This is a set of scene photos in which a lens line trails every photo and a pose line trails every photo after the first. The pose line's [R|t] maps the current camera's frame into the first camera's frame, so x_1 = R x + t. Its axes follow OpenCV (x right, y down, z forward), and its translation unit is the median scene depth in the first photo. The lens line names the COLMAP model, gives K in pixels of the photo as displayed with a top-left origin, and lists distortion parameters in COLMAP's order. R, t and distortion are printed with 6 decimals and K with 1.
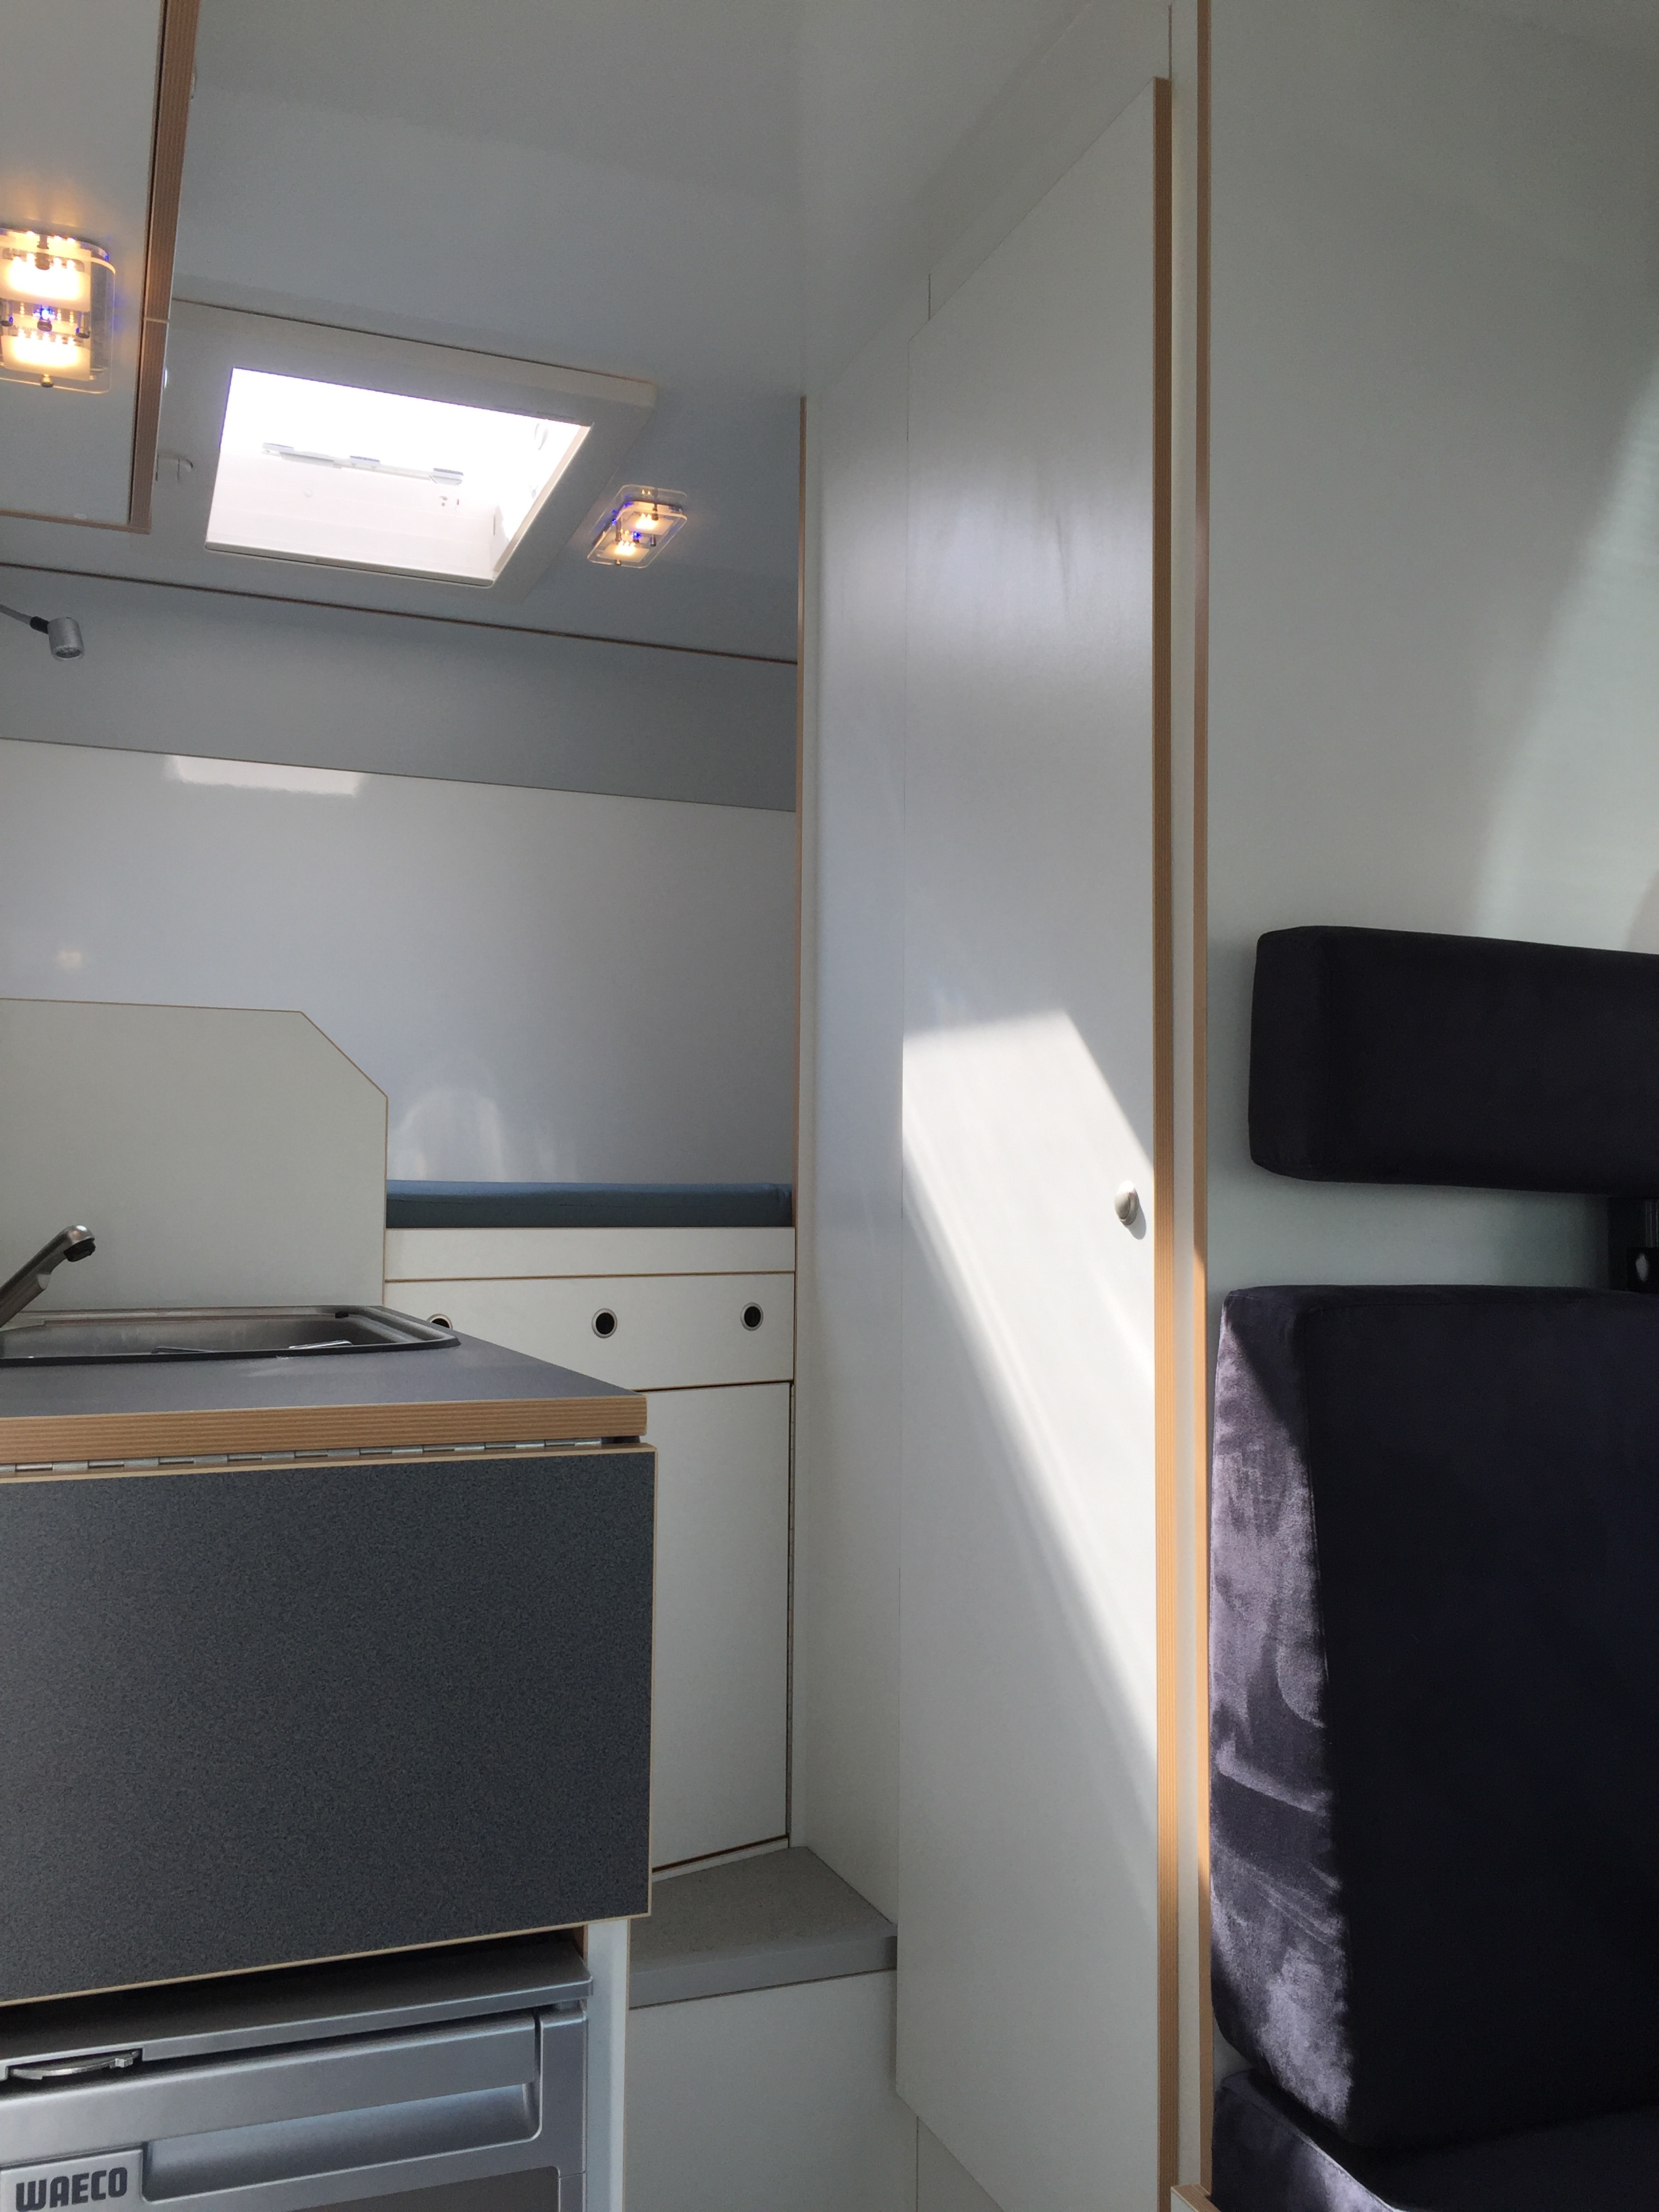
lens RADIAL K [[1854.5, 0, 829.5], [0, 1854.5, 1106.0], [0, 0, 1]] dist [0.065923, -0.118257]
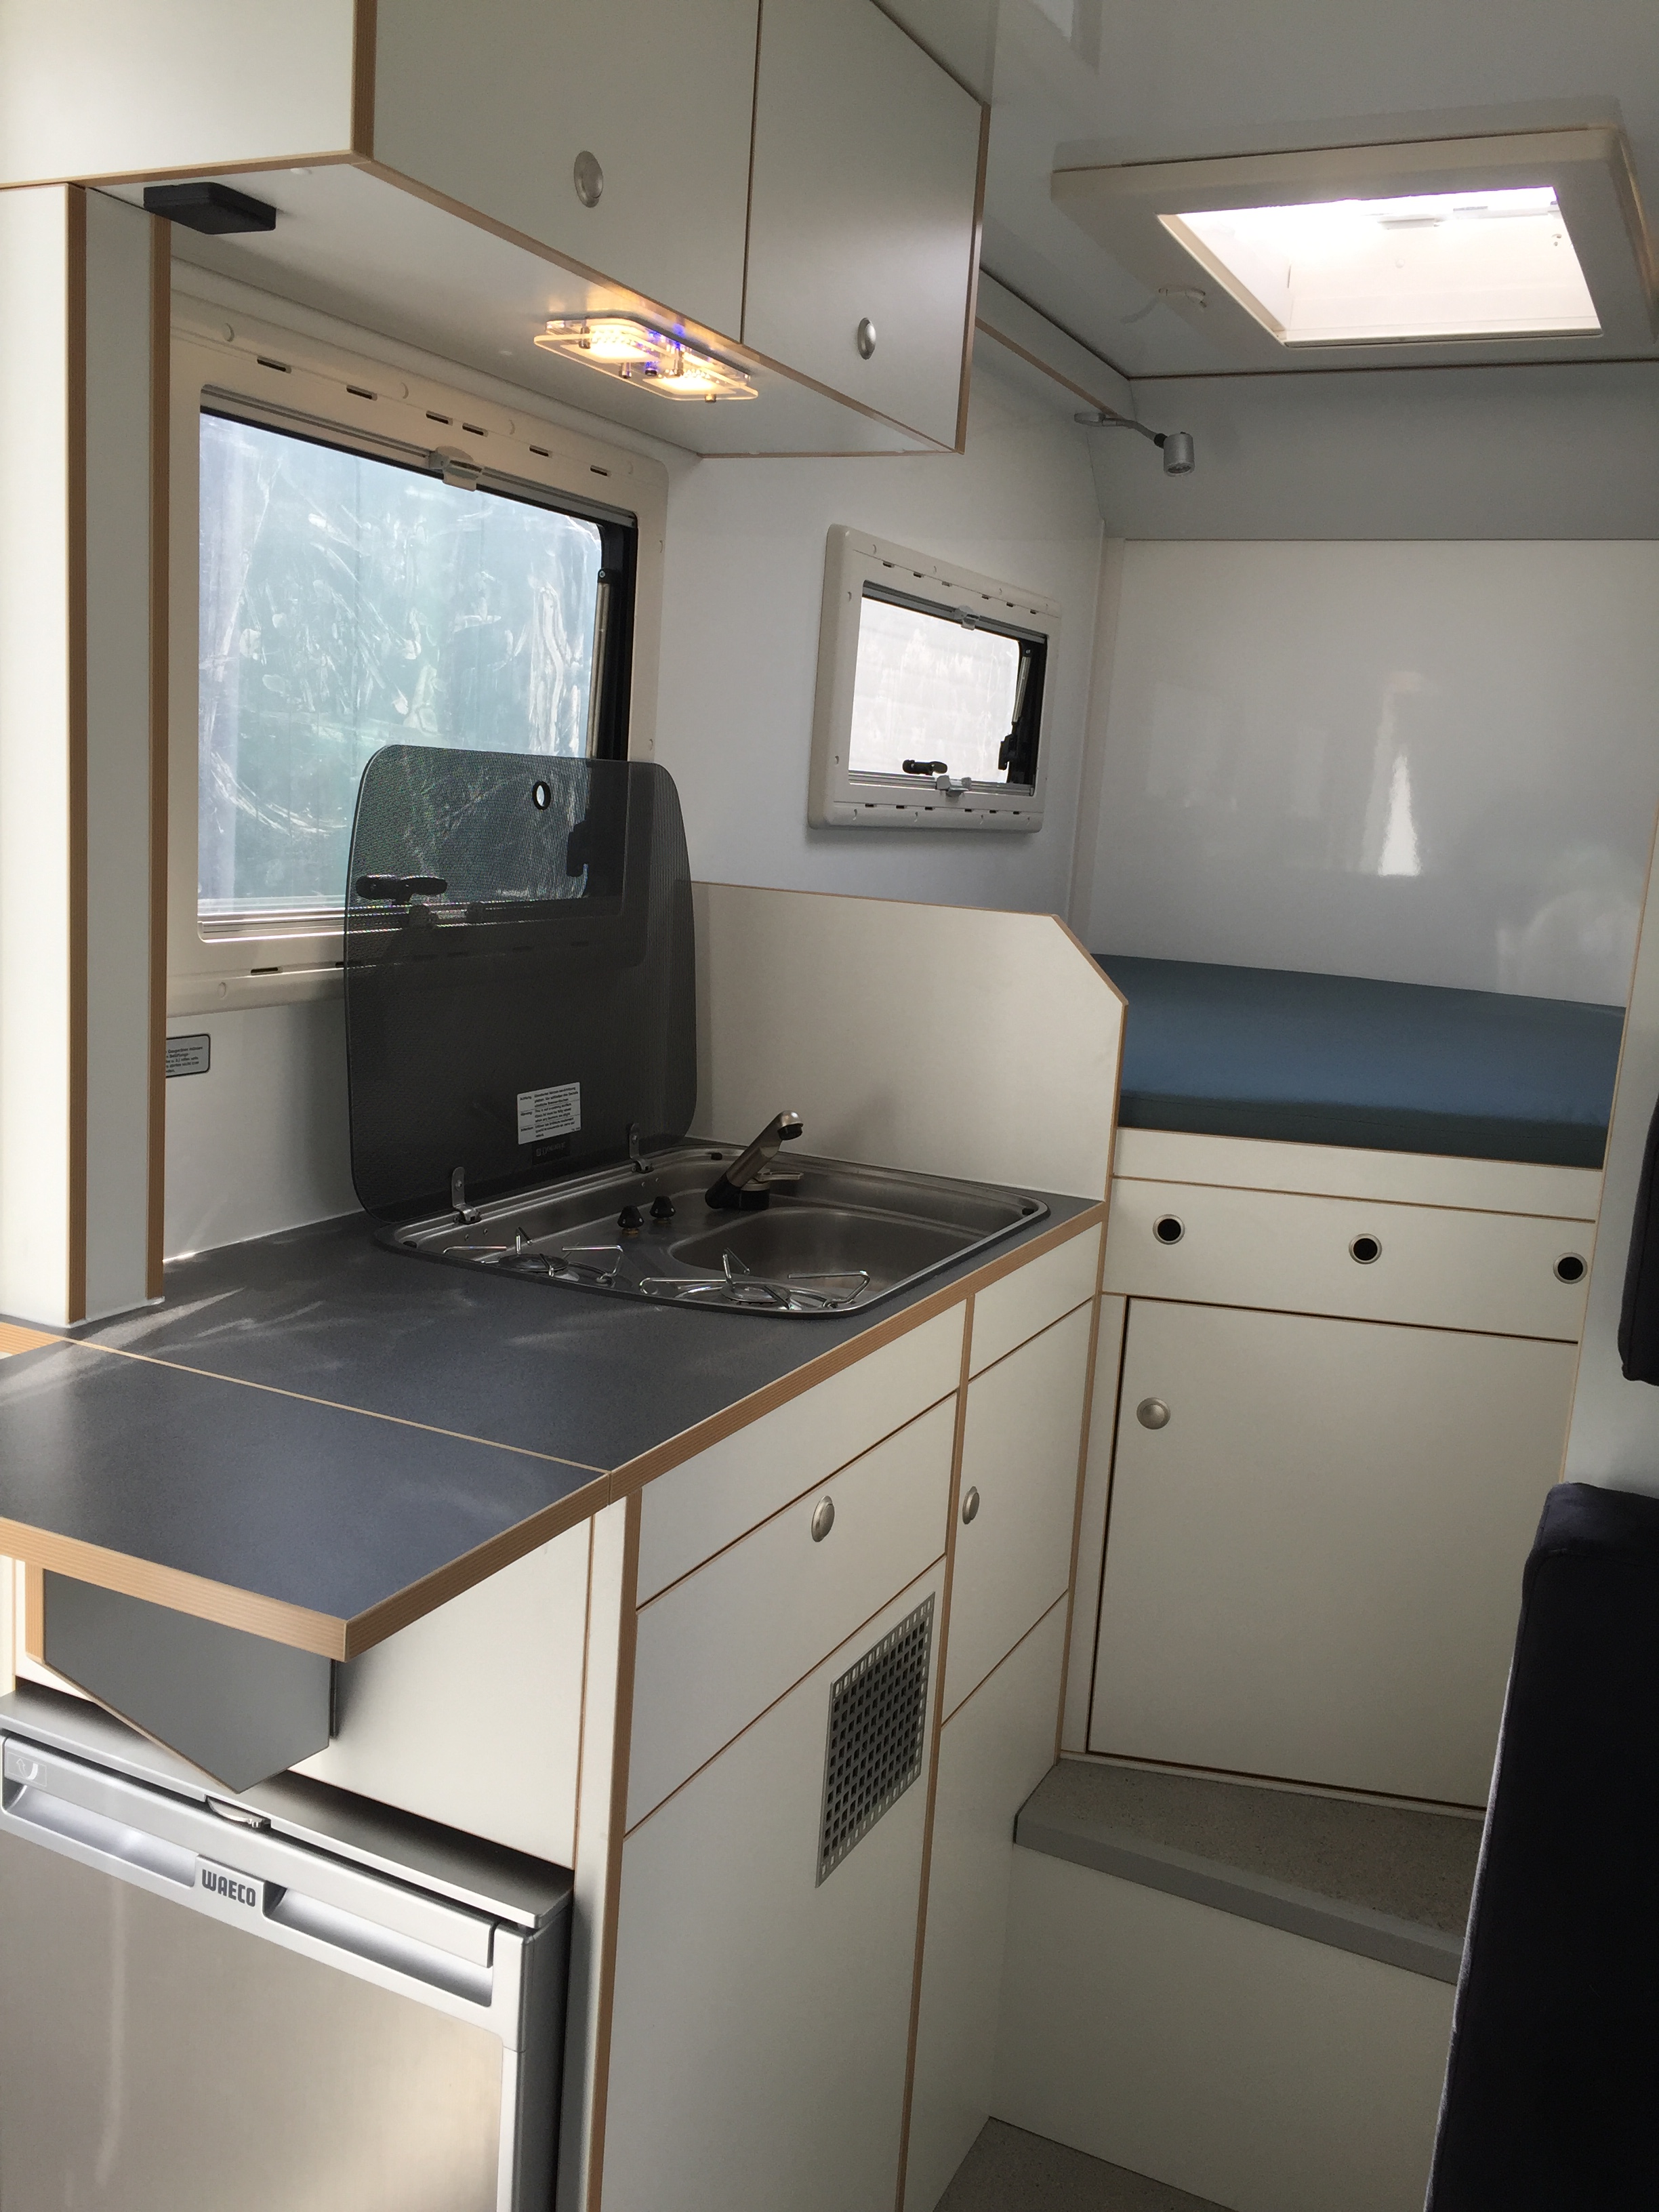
lens RADIAL K [[1854.5, 0, 829.5], [0, 1854.5, 1106.0], [0, 0, 1]] dist [0.065923, -0.118257]
pose [[0.673315, 0.163402, -0.721073, 0.343908], [-0.019189, 0.978806, 0.203889, -0.133464], [0.739106, -0.123445, 0.662180, 0.166795]]
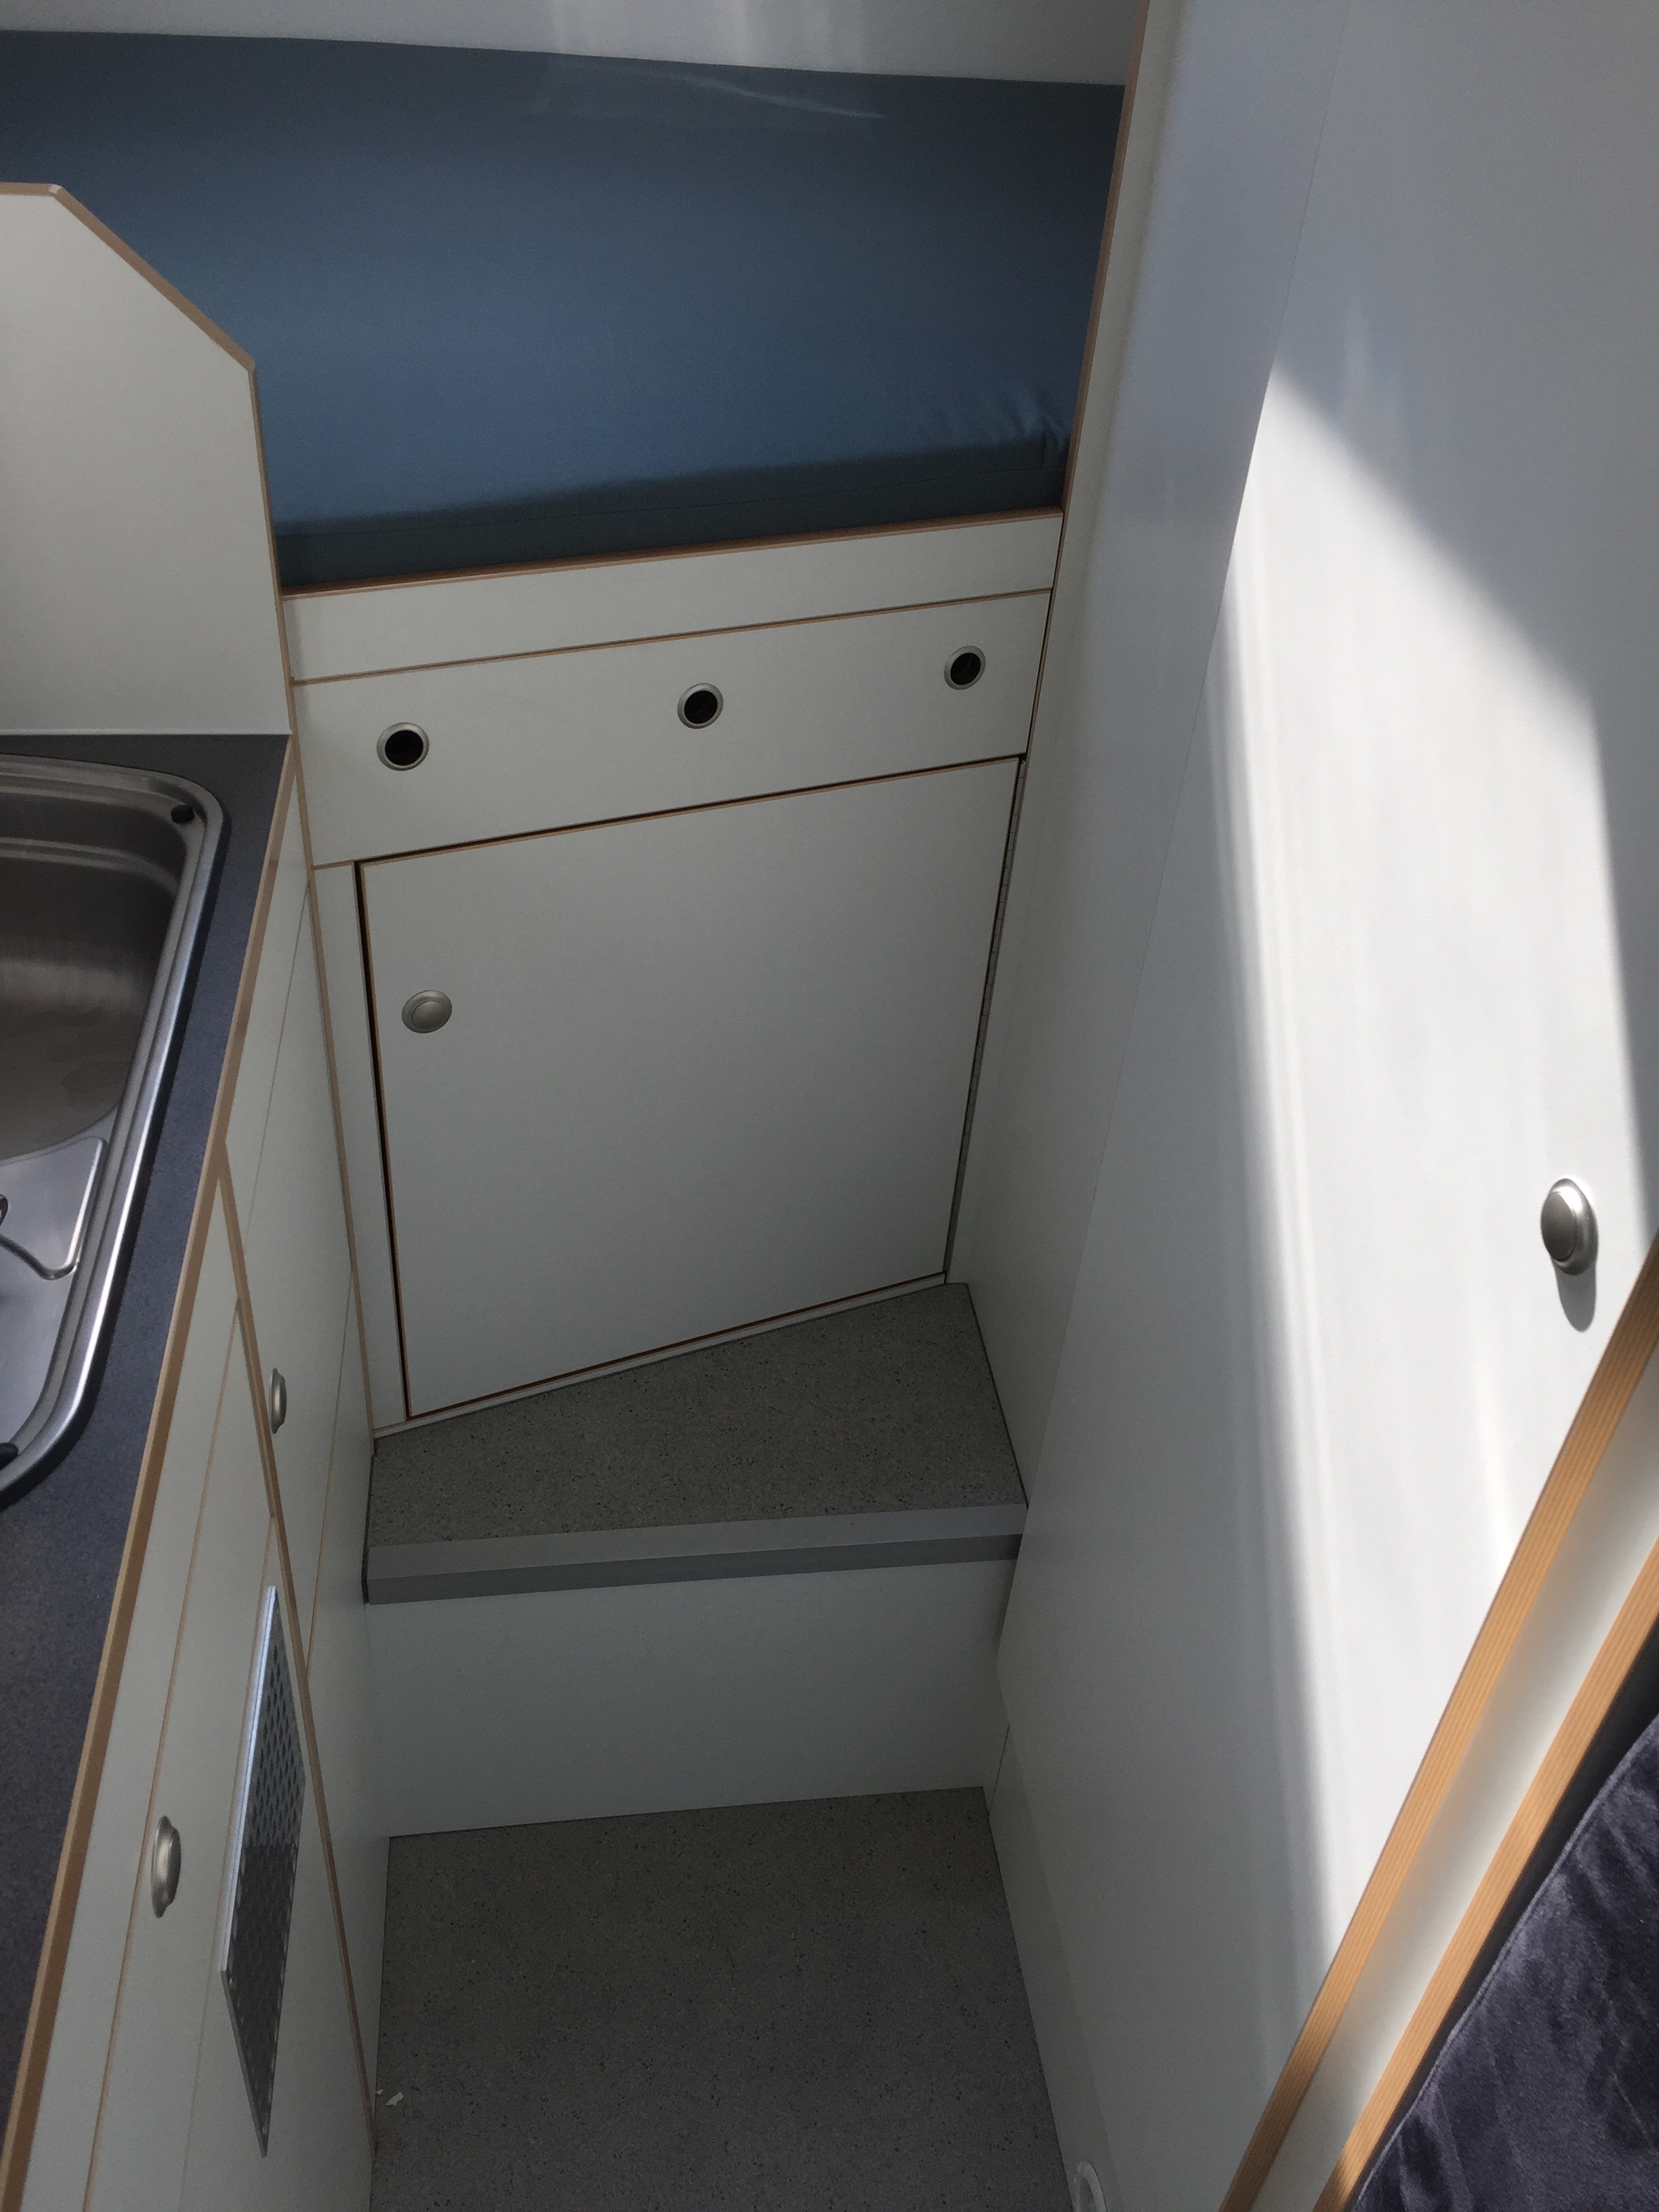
lens RADIAL K [[1854.5, 0, 829.5], [0, 1854.5, 1106.0], [0, 0, 1]] dist [0.065923, -0.118257]
pose [[0.968625, 0.196578, -0.152061, 0.035632], [-0.052482, 0.759844, 0.647984, -0.168081], [0.242922, -0.619673, 0.746321, 0.444023]]
